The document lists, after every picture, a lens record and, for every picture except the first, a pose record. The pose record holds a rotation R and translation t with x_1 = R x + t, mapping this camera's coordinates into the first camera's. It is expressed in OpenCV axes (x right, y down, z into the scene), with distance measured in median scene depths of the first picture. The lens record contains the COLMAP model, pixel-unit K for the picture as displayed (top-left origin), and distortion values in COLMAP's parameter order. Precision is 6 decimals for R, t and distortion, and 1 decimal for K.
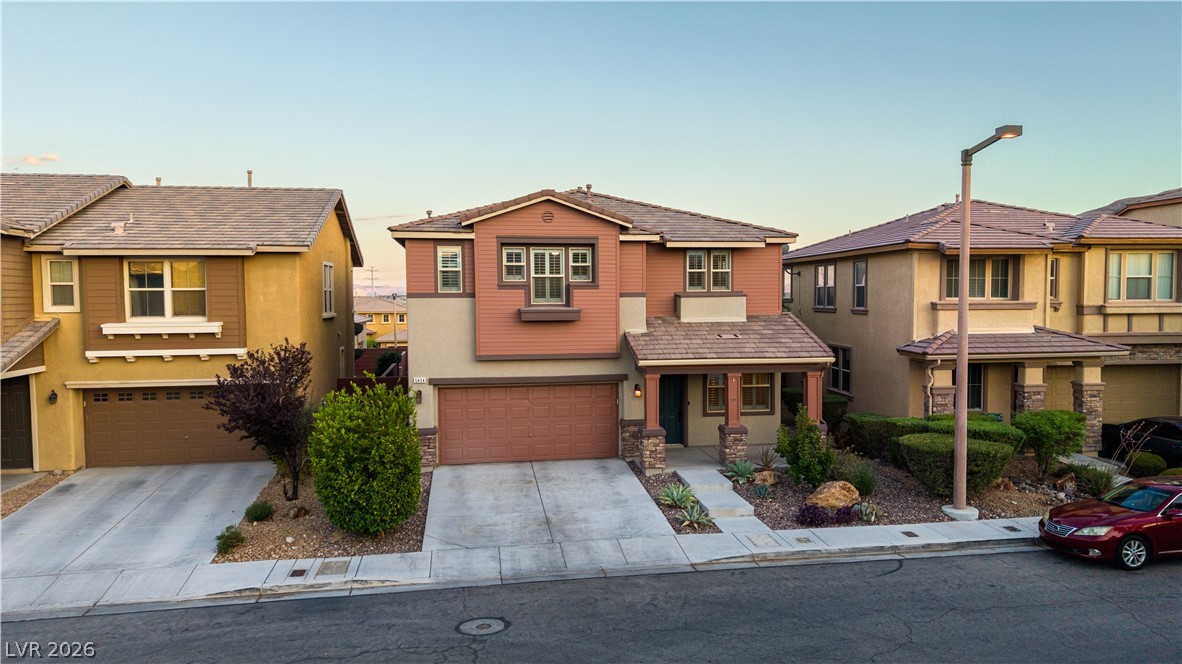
lens RADIAL K [[855.4, 0, 618.4], [0, 855.4, 345.0], [0, 0, 1]] dist [0.045581, -0.049316]
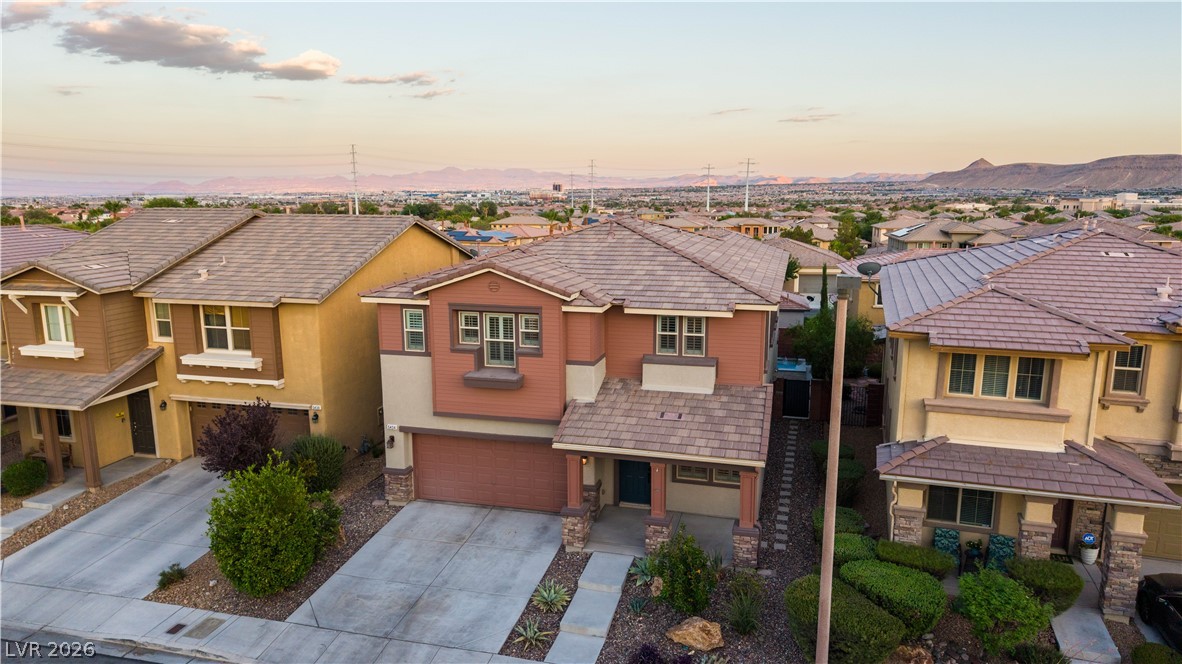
lens RADIAL K [[787.4, 0, 593.4], [0, 787.4, 340.1], [0, 0, 1]] dist [0.031503, -0.032959]
pose [[0.906798, 0.085831, -0.412735, 0.417557], [-0.028468, 0.989287, 0.143185, -0.224104], [0.420603, -0.118090, 0.899527, 0.200047]]
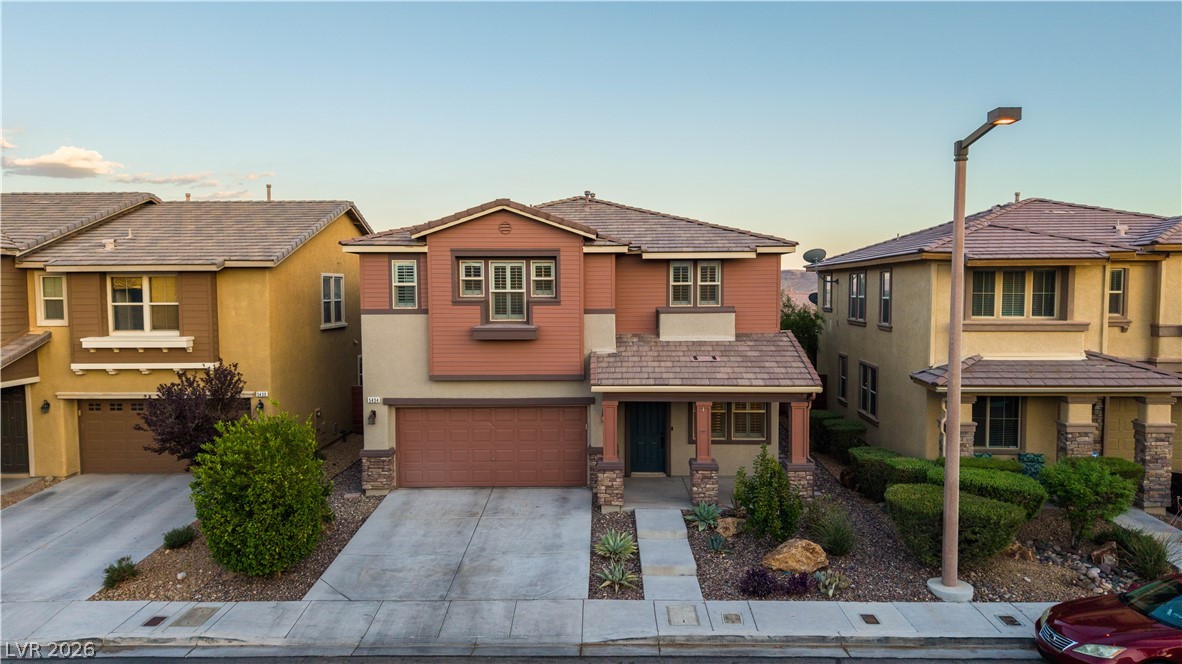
lens RADIAL K [[787.4, 0, 593.4], [0, 787.4, 341.0], [0, 0, 1]] dist [0.031503, -0.032959]
pose [[0.982157, 0.014316, -0.187517, 0.174205], [-0.012833, 0.999876, 0.009122, -0.035988], [0.187625, -0.006553, 0.982219, 0.176413]]
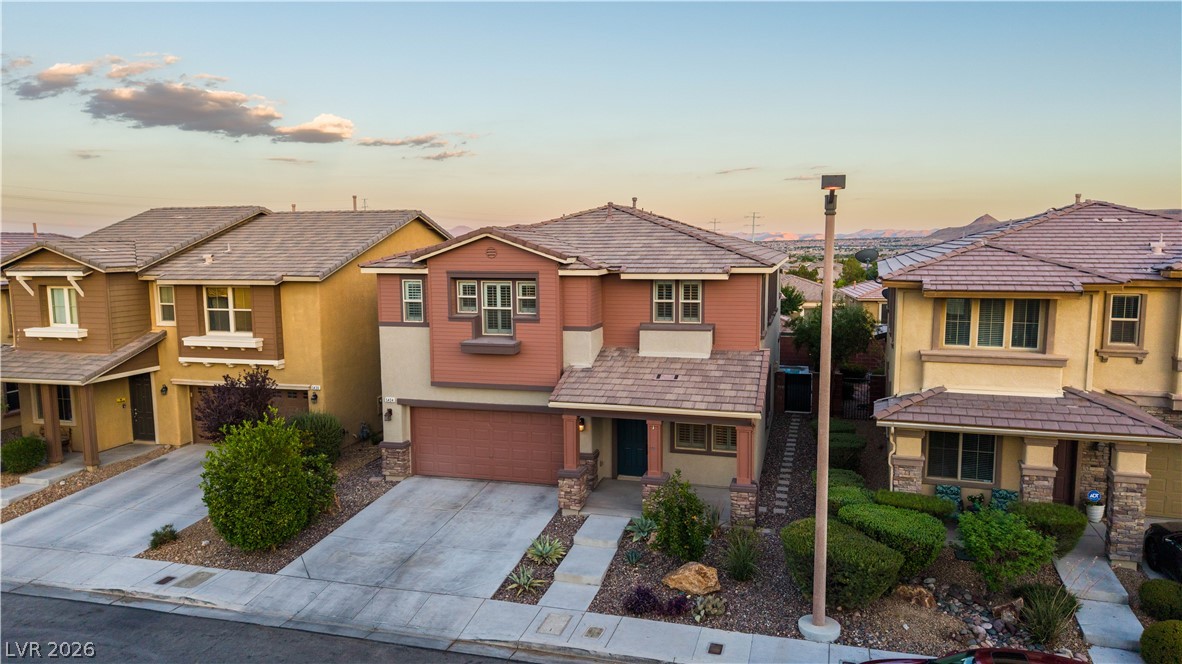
lens RADIAL K [[787.4, 0, 593.6], [0, 787.4, 339.5], [0, 0, 1]] dist [0.031503, -0.032959]
pose [[0.902423, 0.052858, -0.427597, 0.439770], [-0.024196, 0.997097, 0.072193, -0.116926], [0.430171, -0.054803, 0.901082, 0.193355]]
